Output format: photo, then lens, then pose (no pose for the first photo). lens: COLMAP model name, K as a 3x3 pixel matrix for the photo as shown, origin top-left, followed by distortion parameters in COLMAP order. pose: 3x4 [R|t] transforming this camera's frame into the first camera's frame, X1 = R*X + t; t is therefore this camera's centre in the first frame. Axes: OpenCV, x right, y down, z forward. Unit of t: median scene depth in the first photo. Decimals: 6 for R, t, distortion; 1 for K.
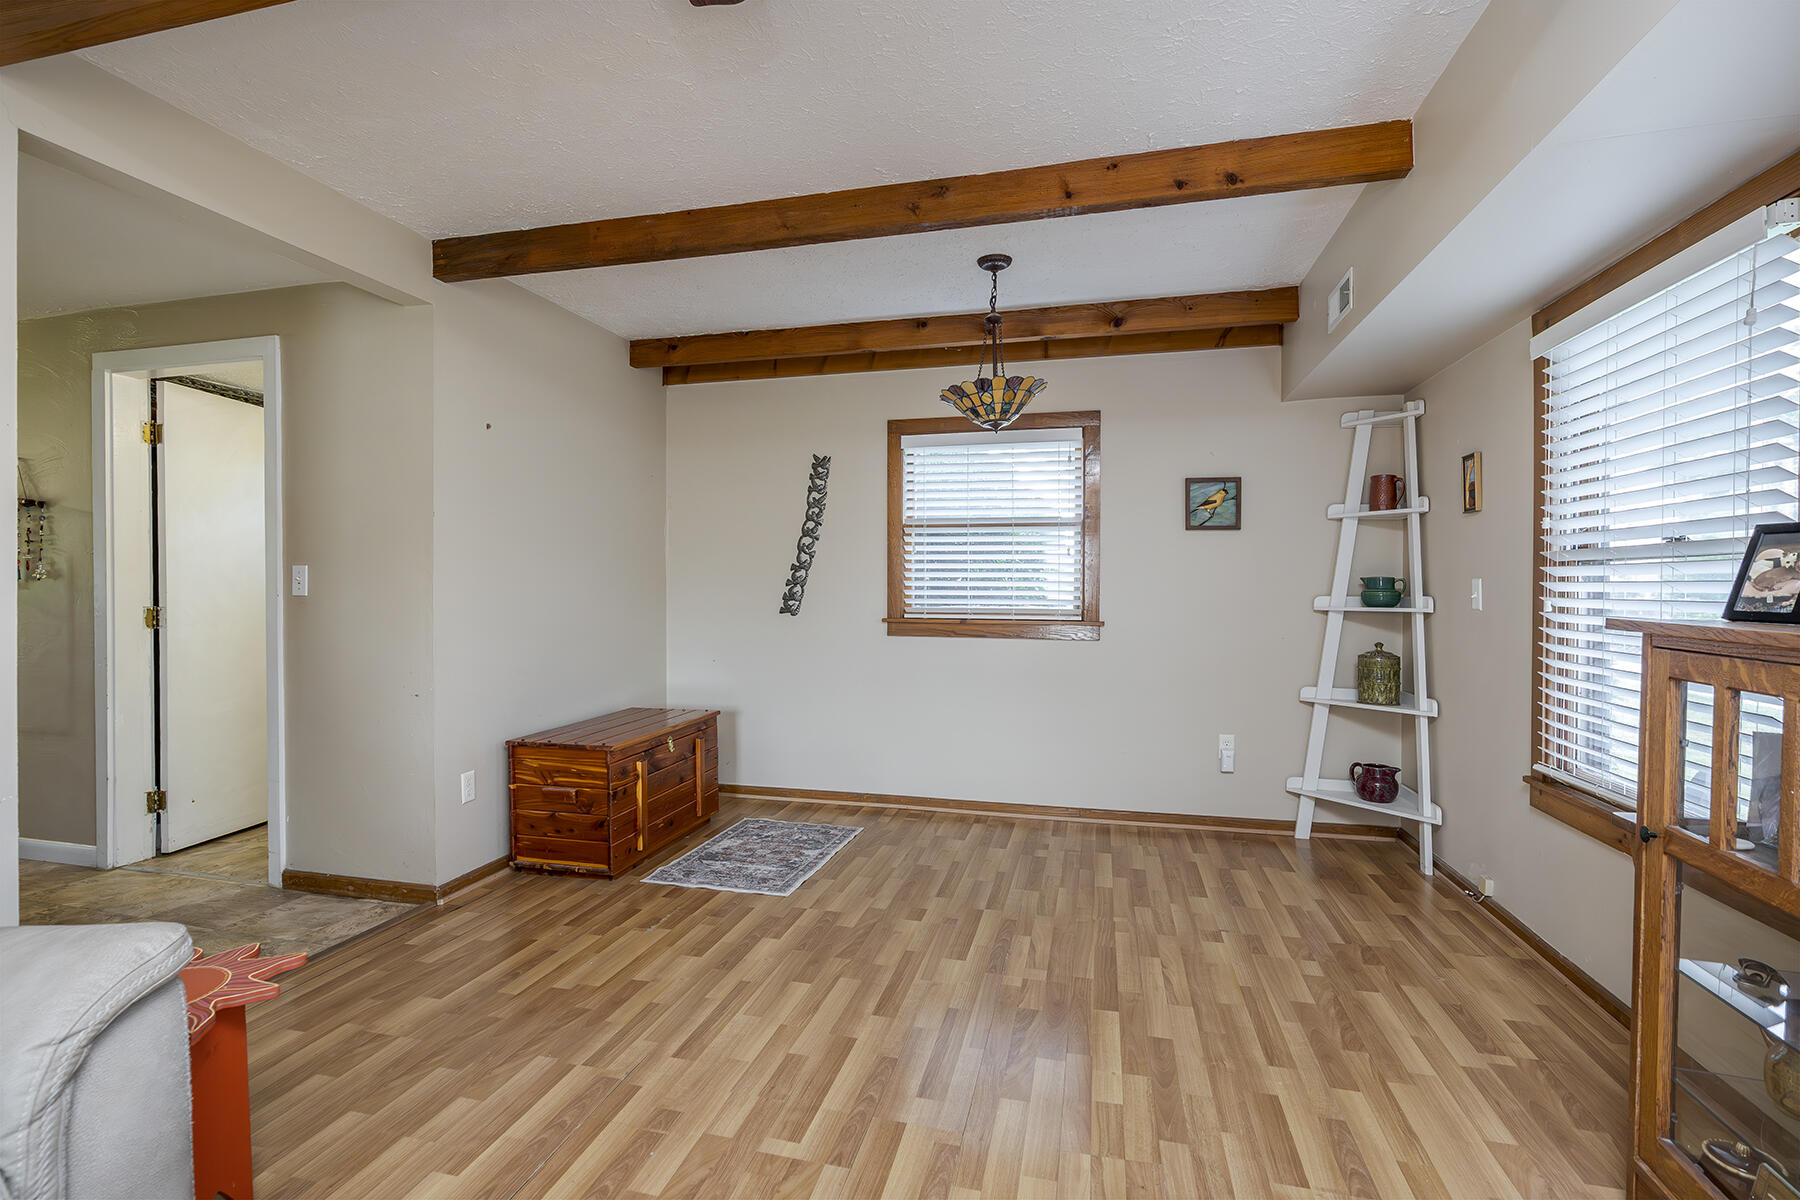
lens RADIAL K [[828.8, 0, 884.2], [0, 828.8, 596.8], [0, 0, 1]] dist [-0.008081, 0.001839]
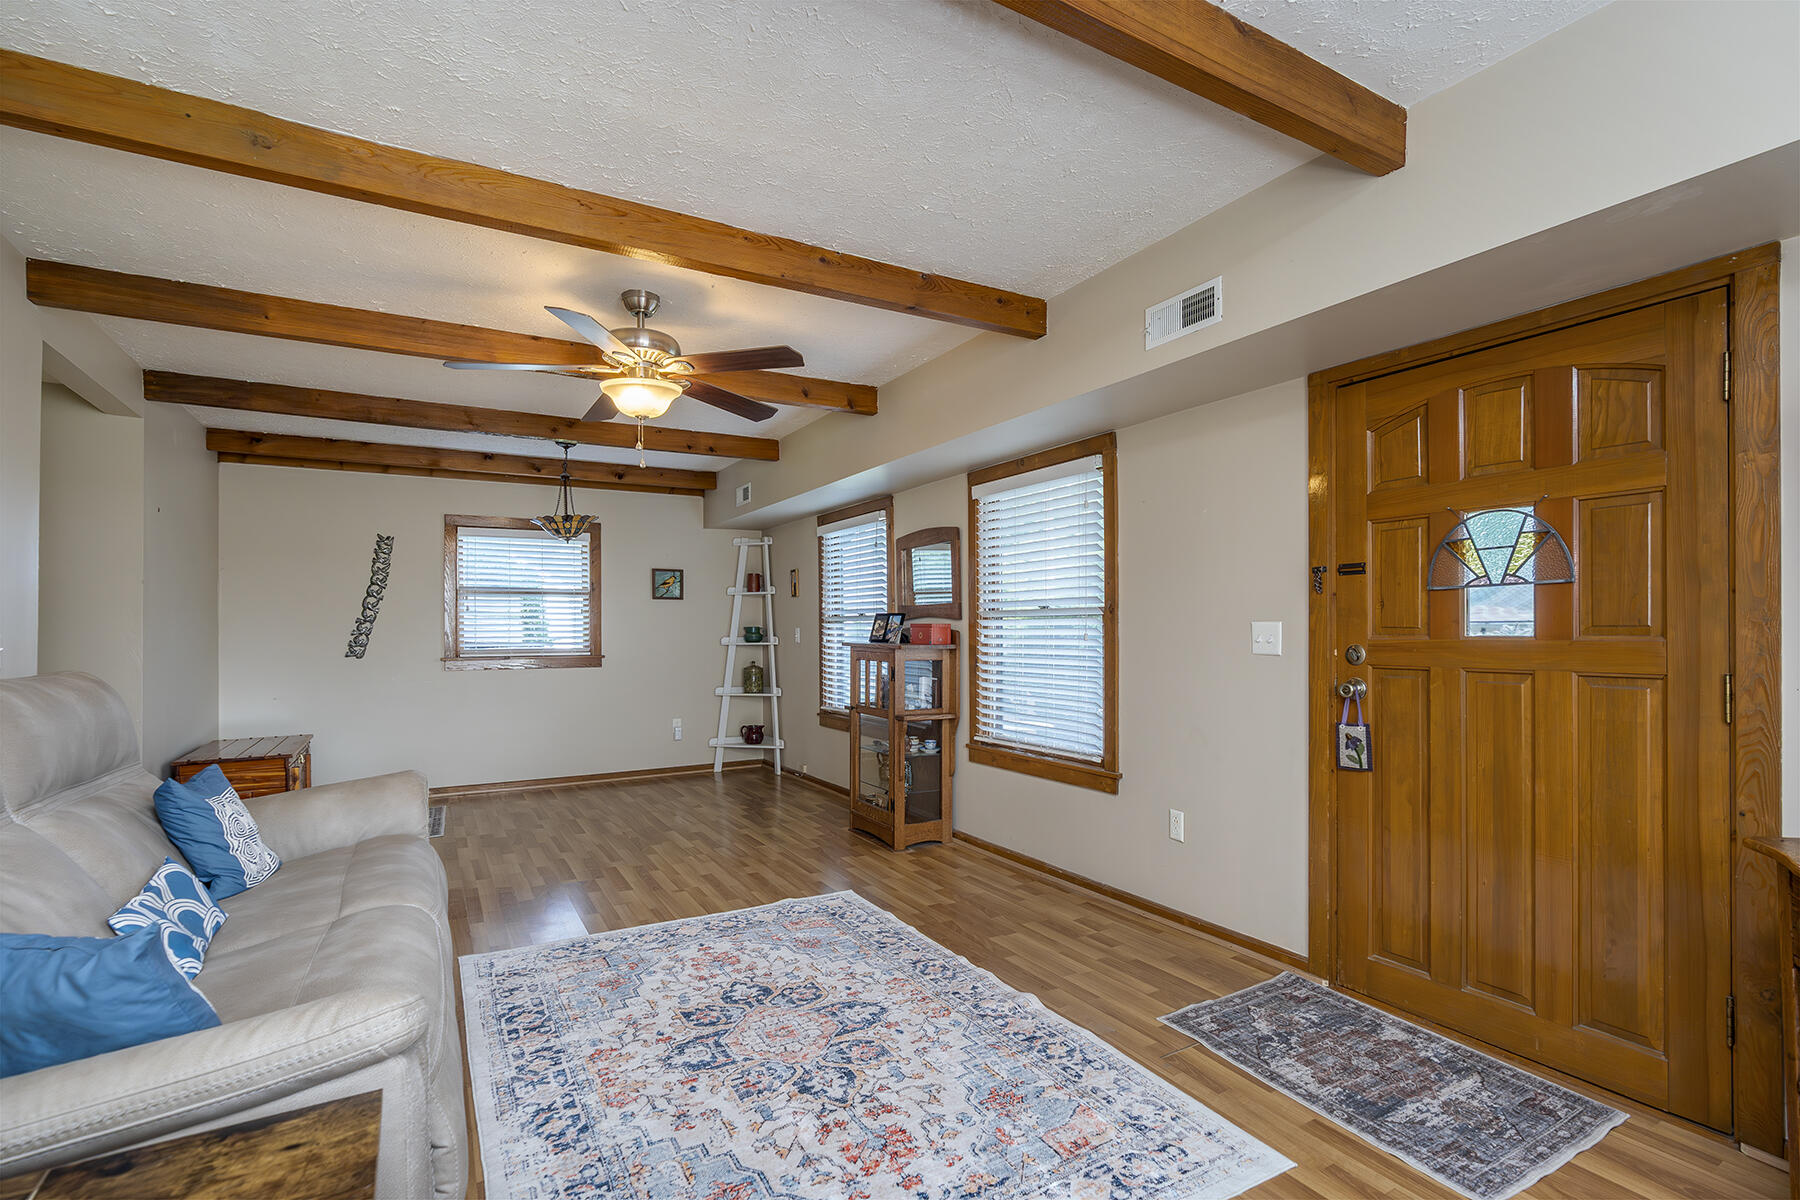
lens RADIAL K [[828.8, 0, 904.8], [0, 828.8, 612.1], [0, 0, 1]] dist [-0.008081, 0.001839]
pose [[0.705570, 0.007201, 0.708604, -0.564649], [0.018529, 0.999419, -0.028606, 0.003696], [-0.708398, 0.033314, 0.705027, -0.663269]]
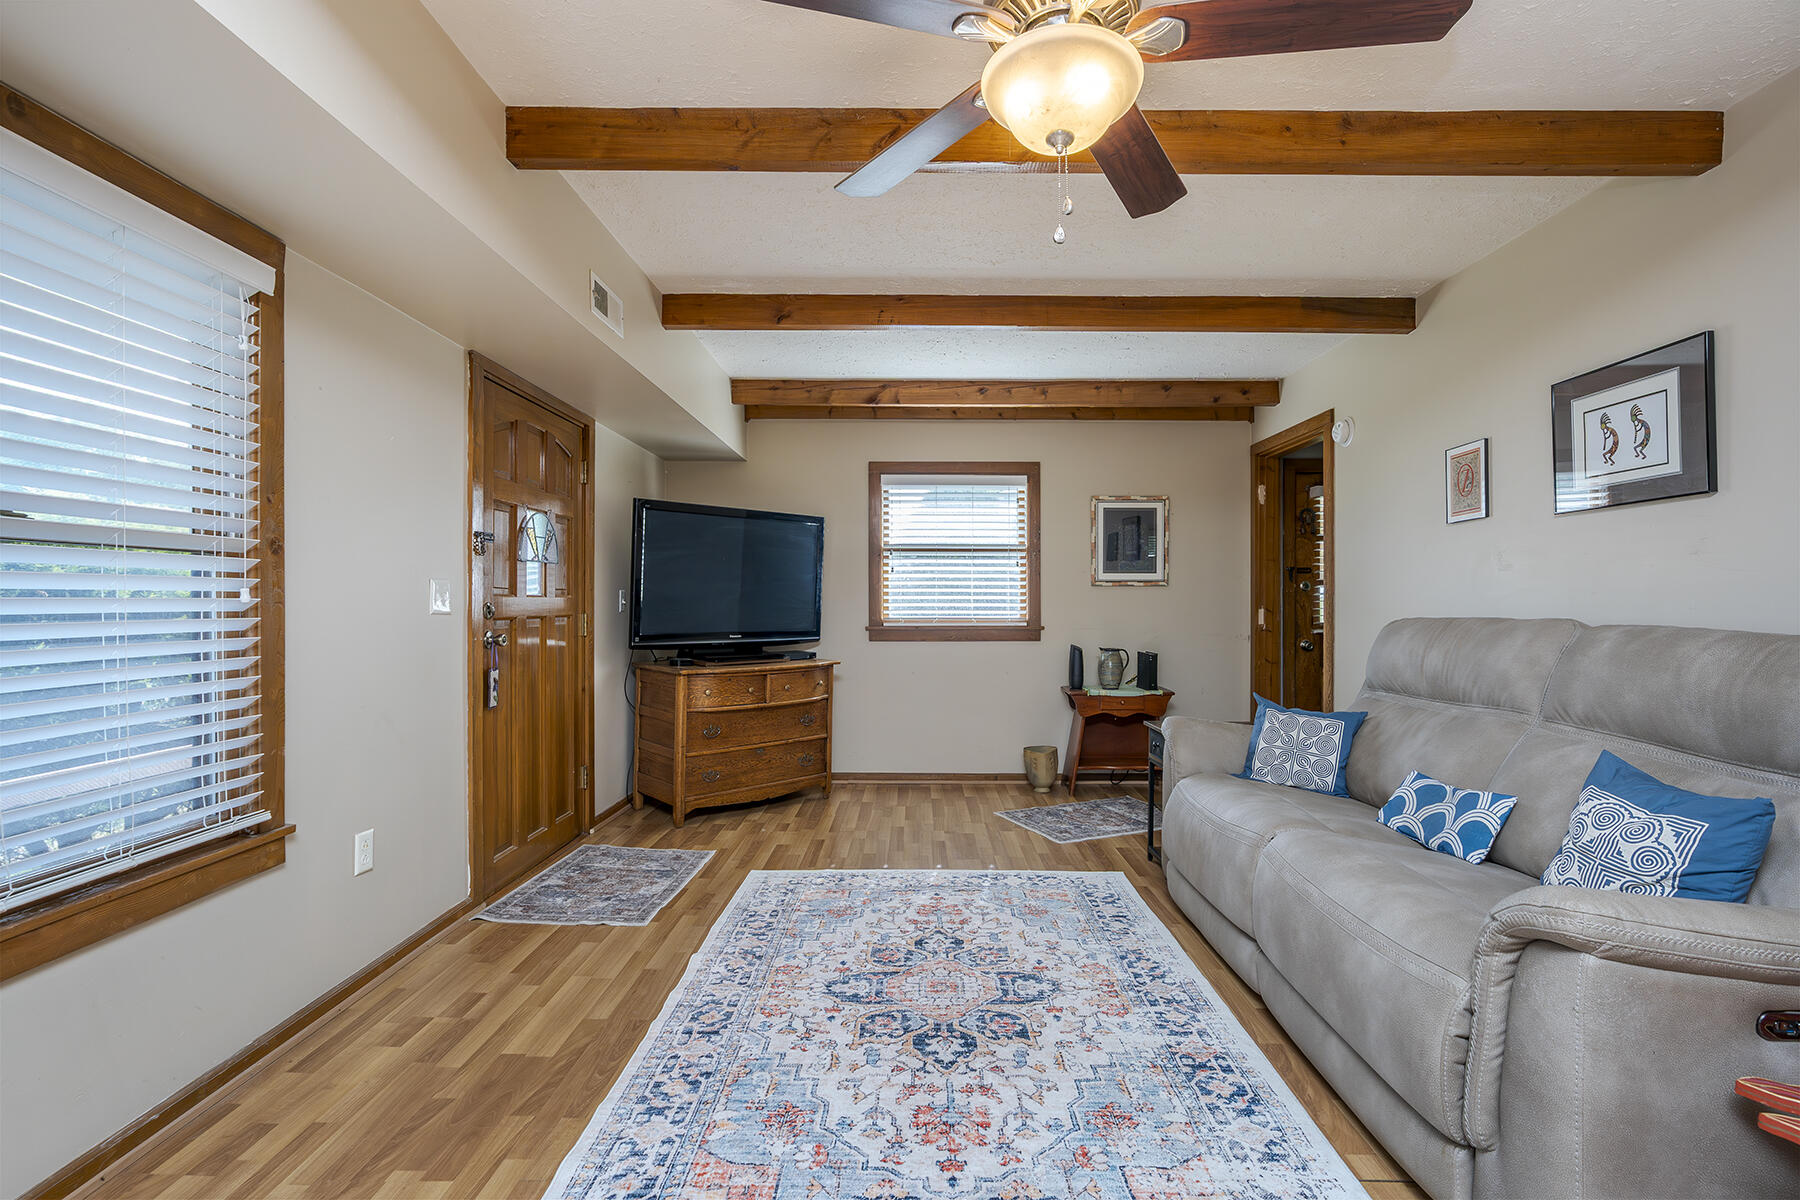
lens RADIAL K [[828.8, 0, 921.5], [0, 828.8, 604.3], [0, 0, 1]] dist [-0.008081, 0.001839]
pose [[-0.965653, -0.007309, -0.259733, 0.085230], [-0.012338, 0.999767, 0.017735, 0.001571], [0.259543, 0.020330, -0.965518, 0.628439]]
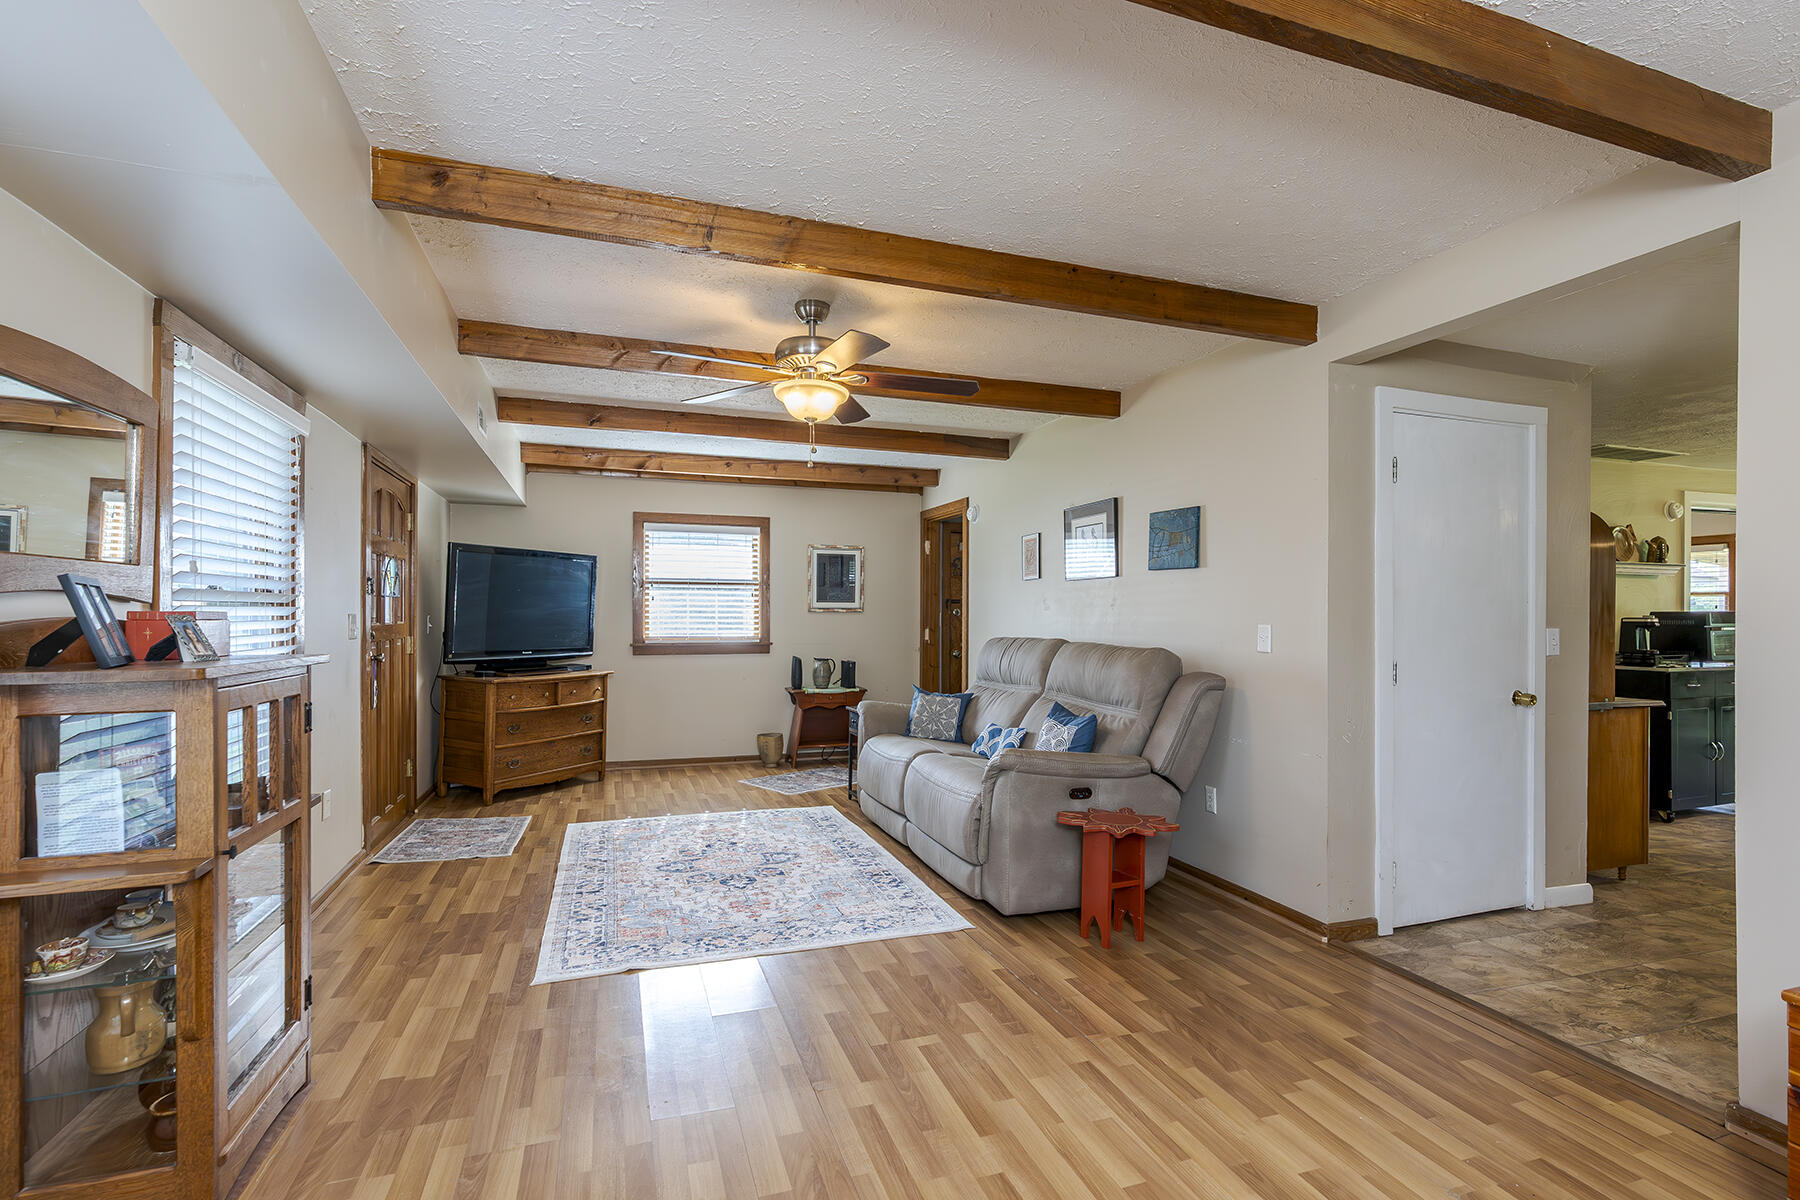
lens RADIAL K [[828.8, 0, 907.0], [0, 828.8, 592.6], [0, 0, 1]] dist [-0.008081, 0.001839]
pose [[-0.824683, -0.026209, -0.564988, 0.358544], [-0.020044, 0.999653, -0.017116, -0.028730], [0.565240, -0.002791, -0.824922, 1.088988]]
